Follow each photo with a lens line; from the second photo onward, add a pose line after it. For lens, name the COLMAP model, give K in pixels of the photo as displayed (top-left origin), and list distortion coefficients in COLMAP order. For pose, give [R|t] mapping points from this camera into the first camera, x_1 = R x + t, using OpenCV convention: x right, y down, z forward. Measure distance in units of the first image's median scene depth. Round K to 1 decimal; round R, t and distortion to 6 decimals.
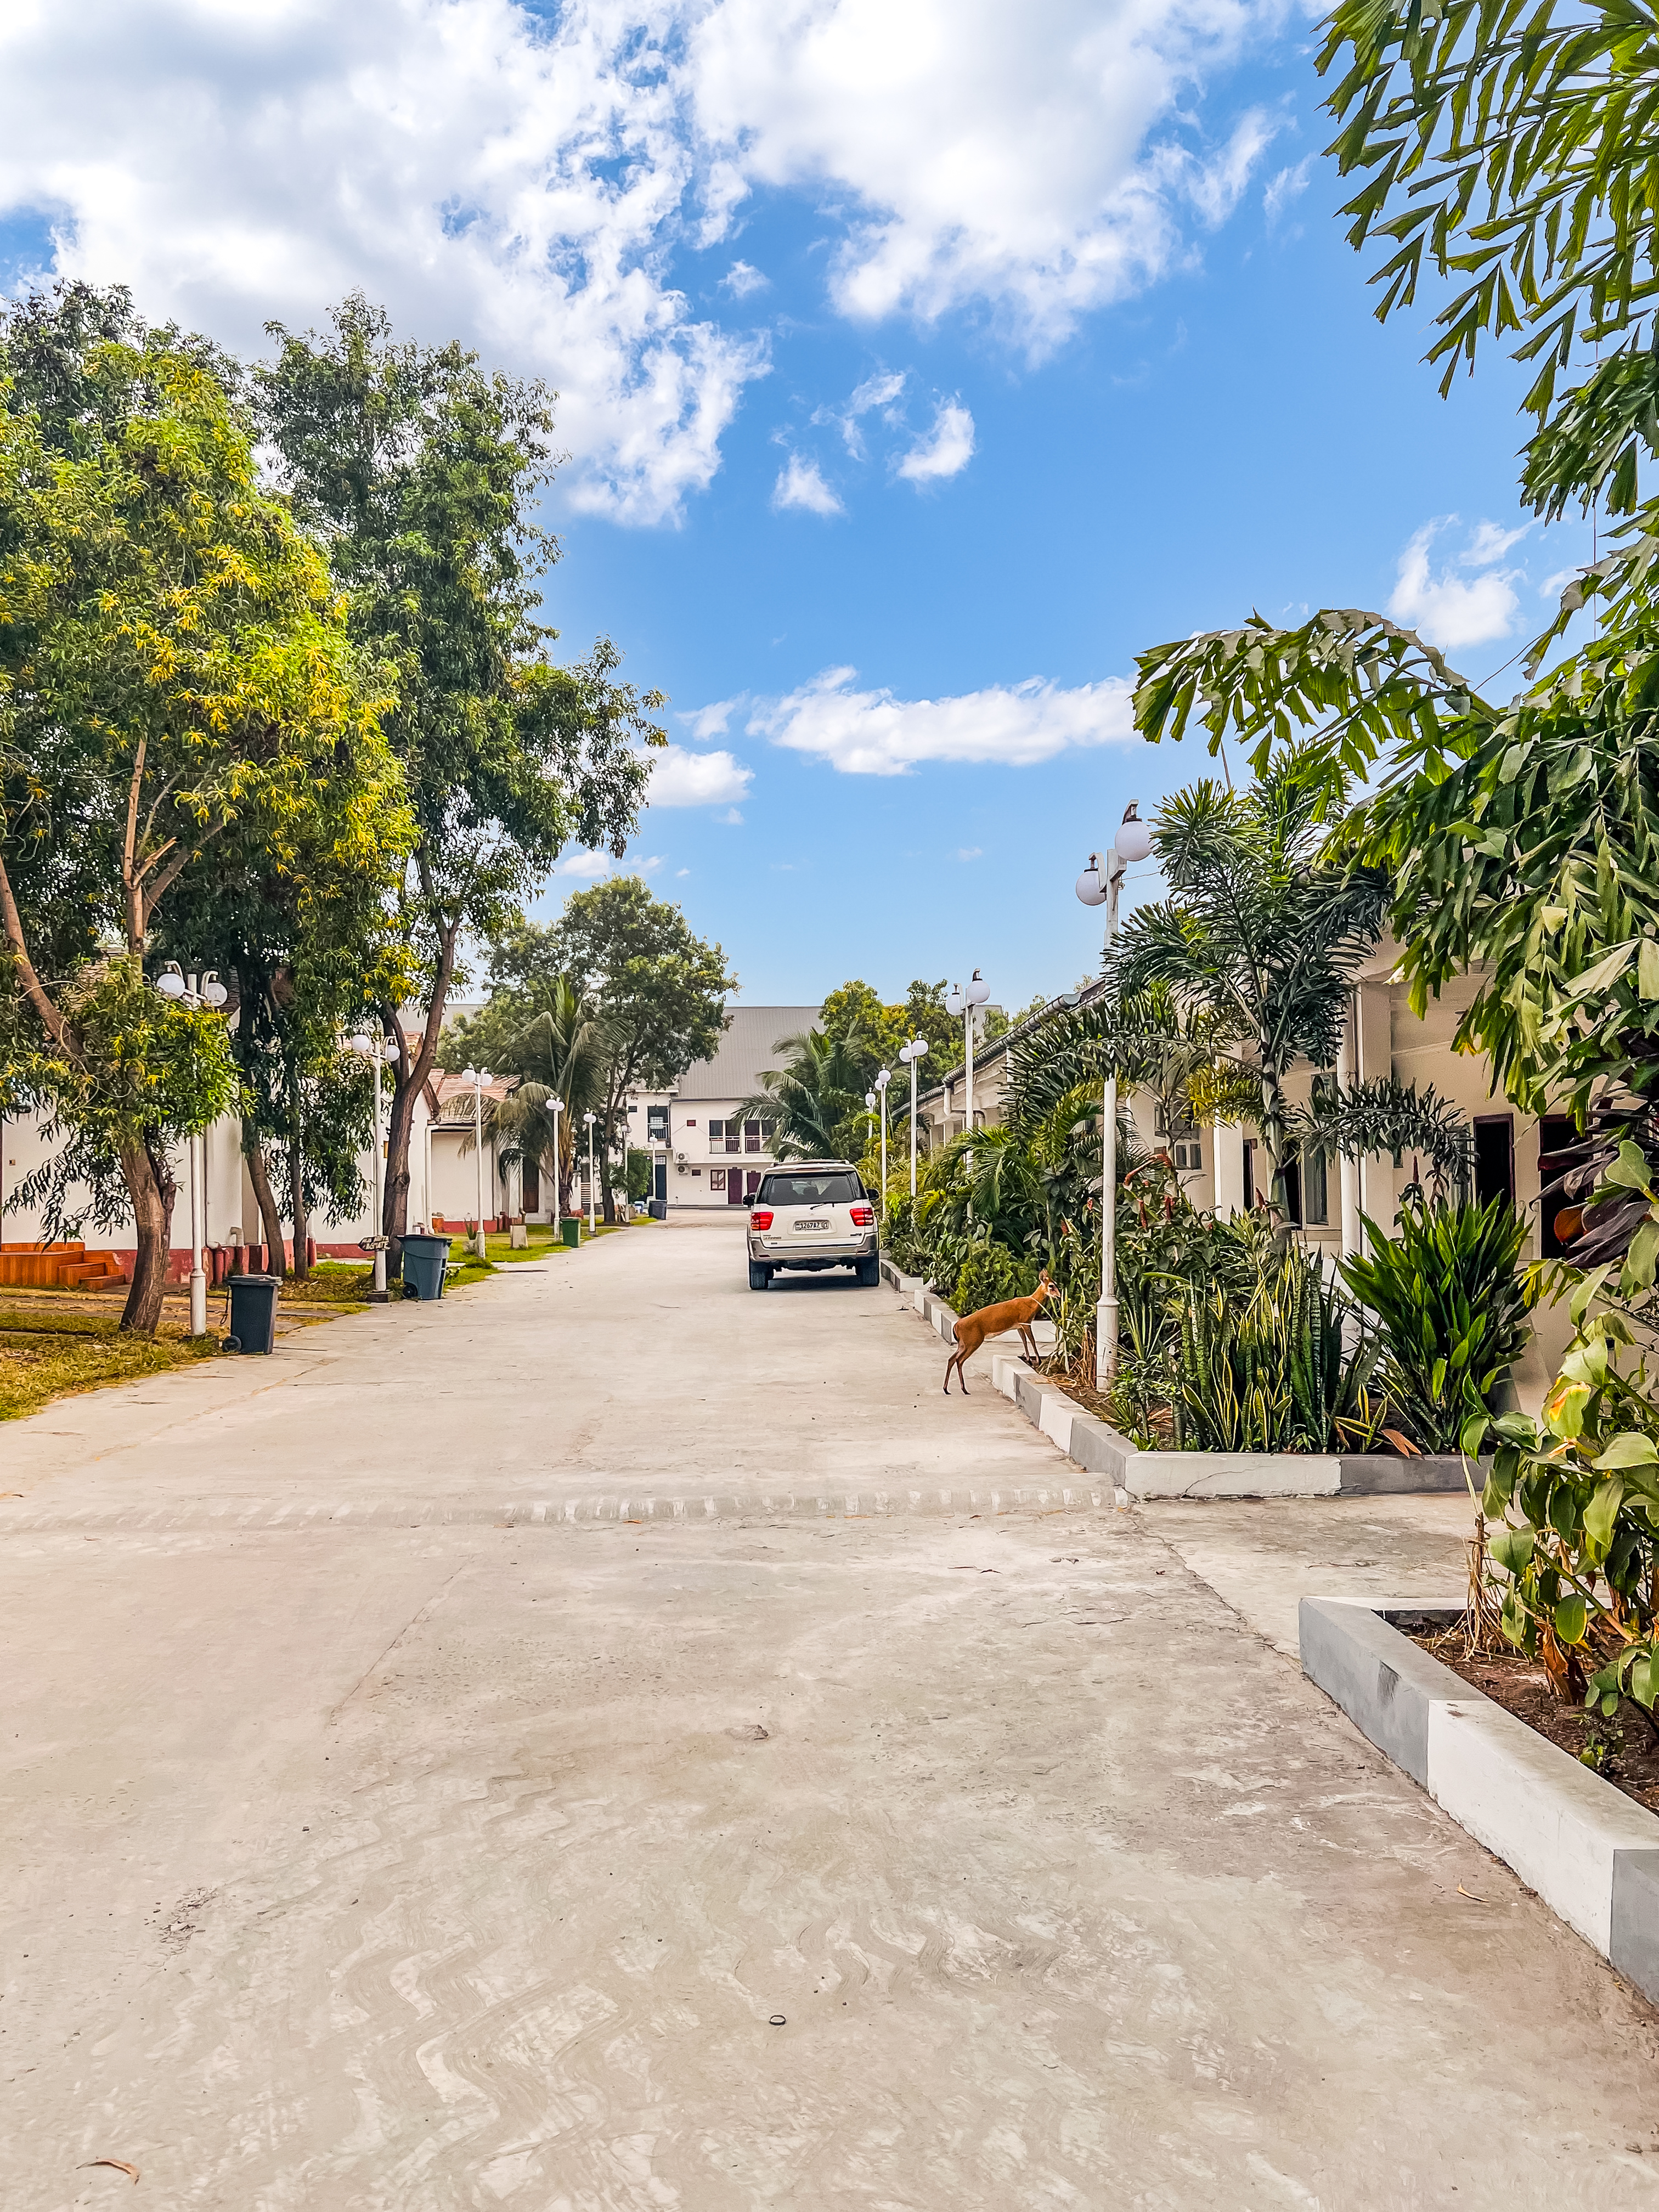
lens RADIAL K [[1785.7, 0, 829.5], [0, 1785.7, 1106.0], [0, 0, 1]] dist [-0.004314, -0.001024]
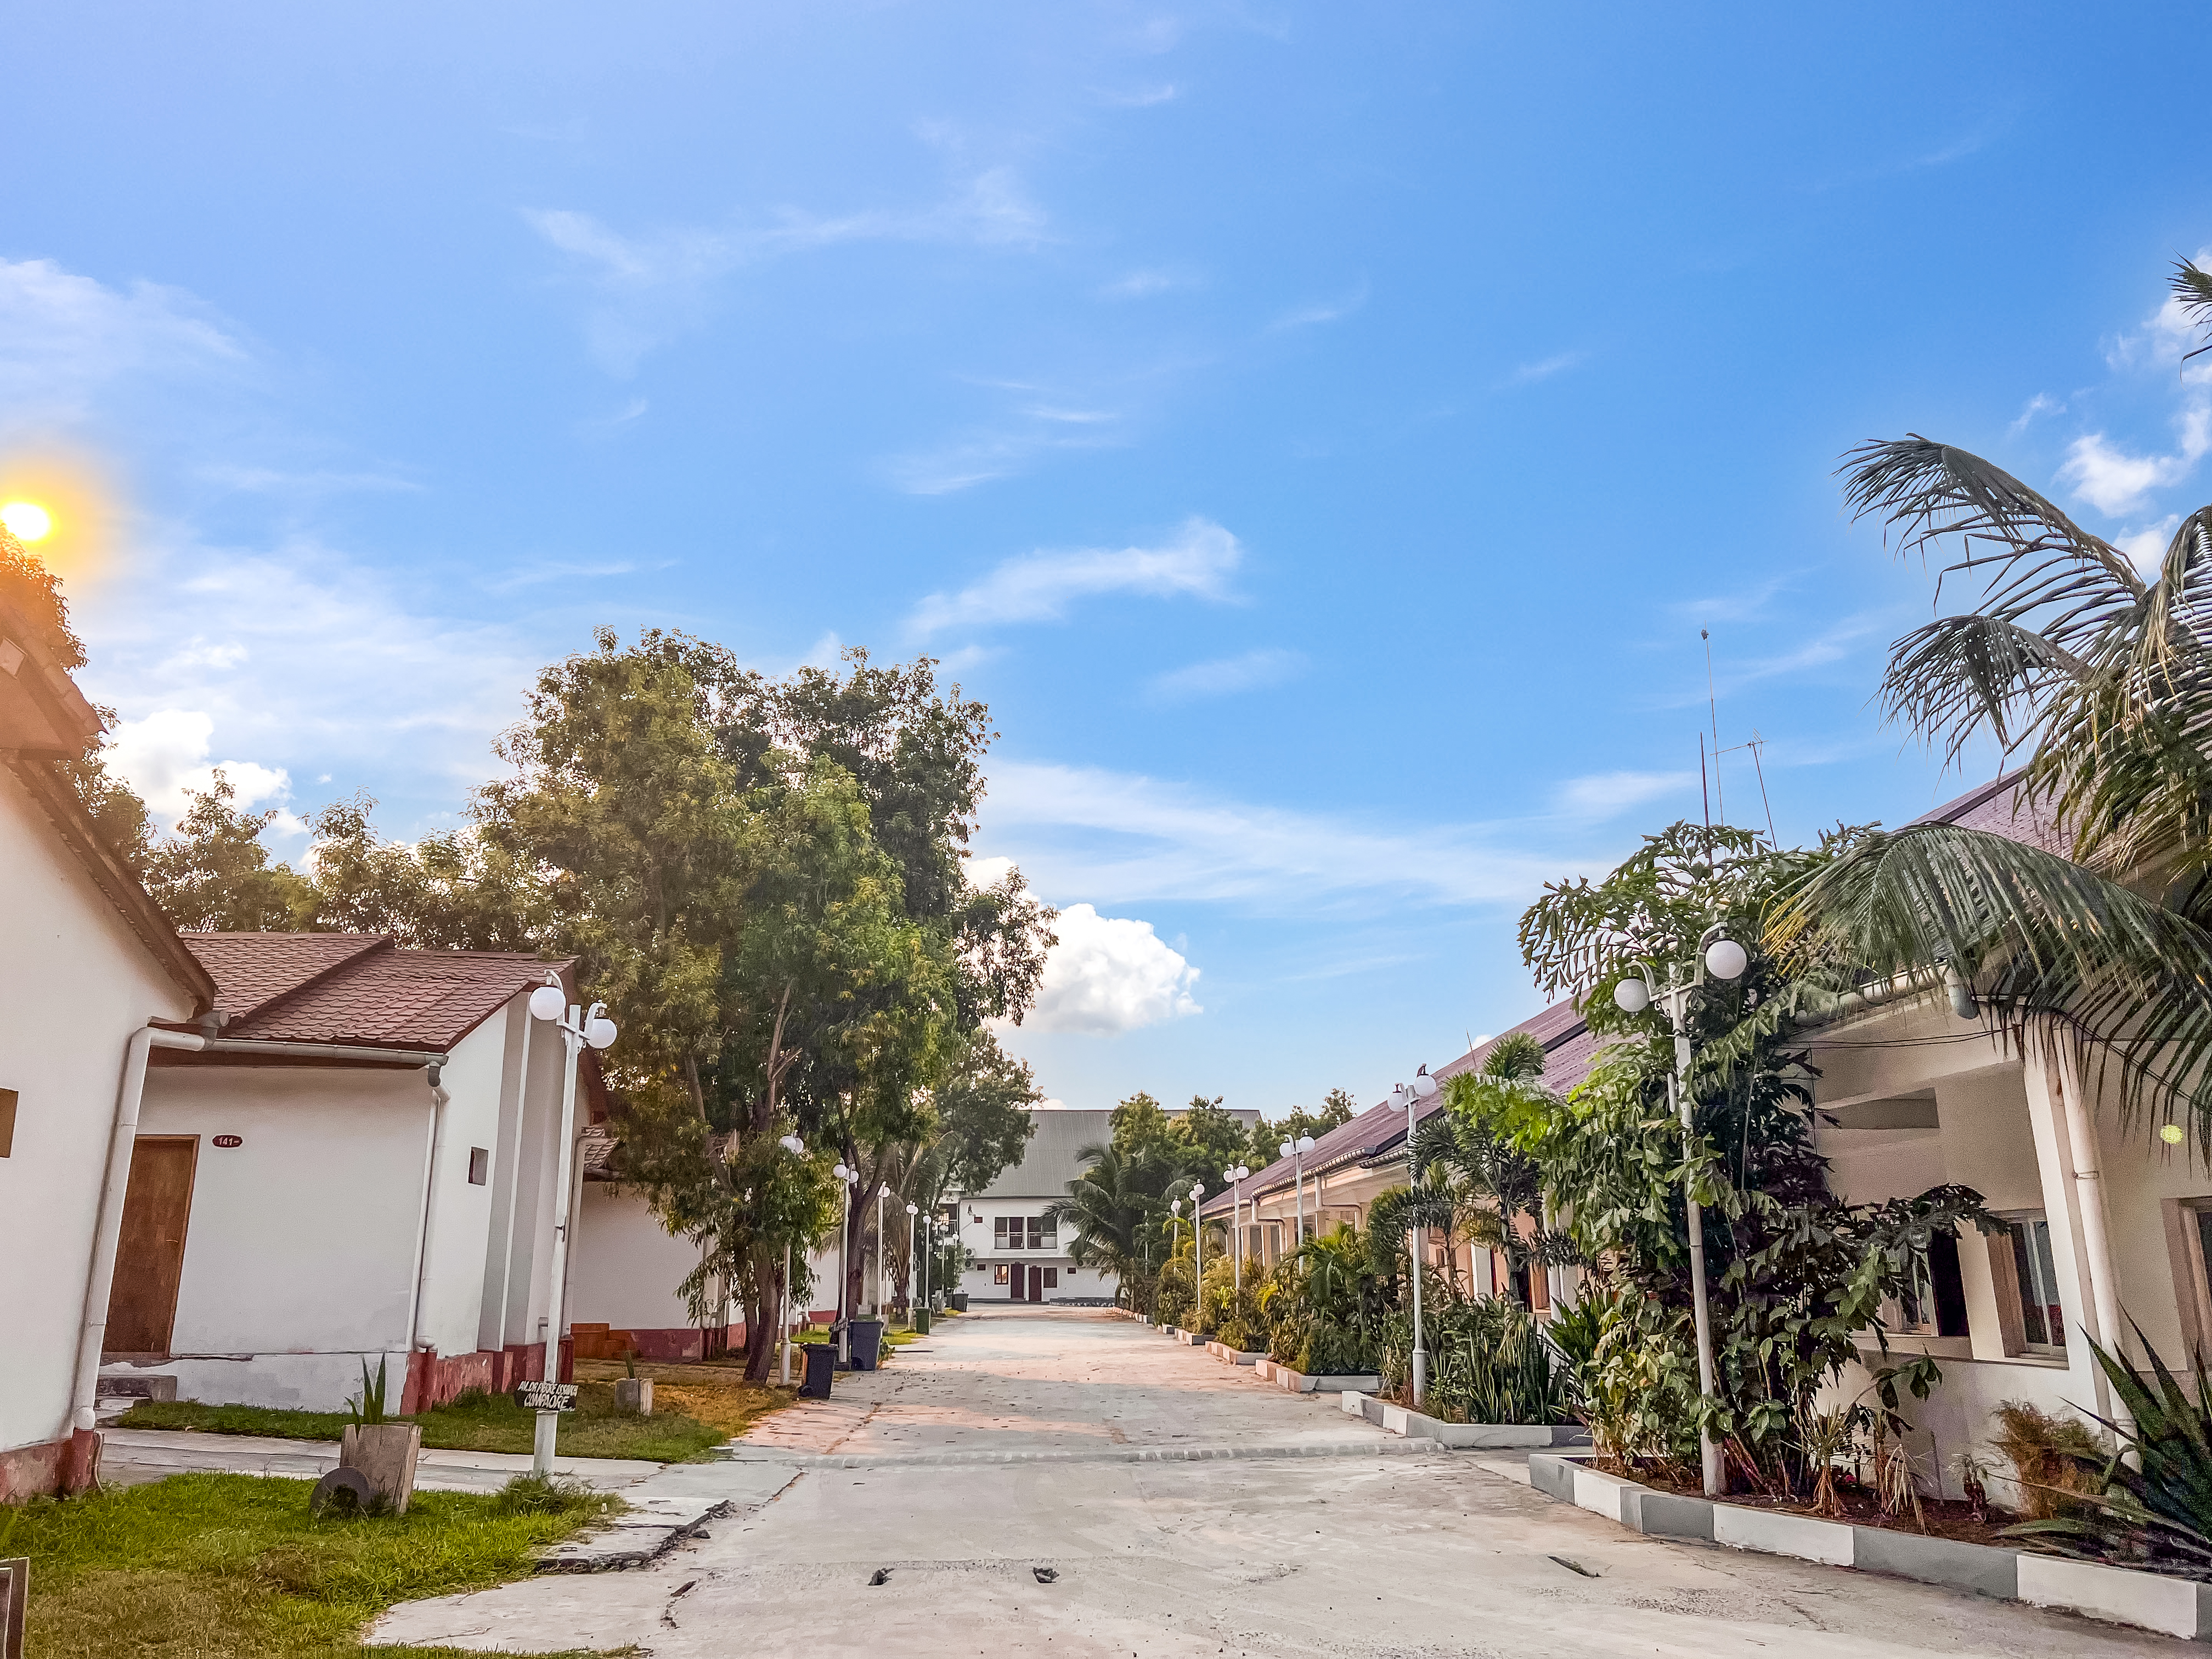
lens RADIAL K [[1785.7, 0, 1114.2], [0, 1785.7, 726.6], [0, 0, 1]] dist [-0.004314, -0.001024]
pose [[0.999421, 0.012712, 0.031570, -0.097078], [-0.004304, 0.967382, -0.253286, -0.017852], [-0.033760, 0.253004, 0.966876, -0.393023]]
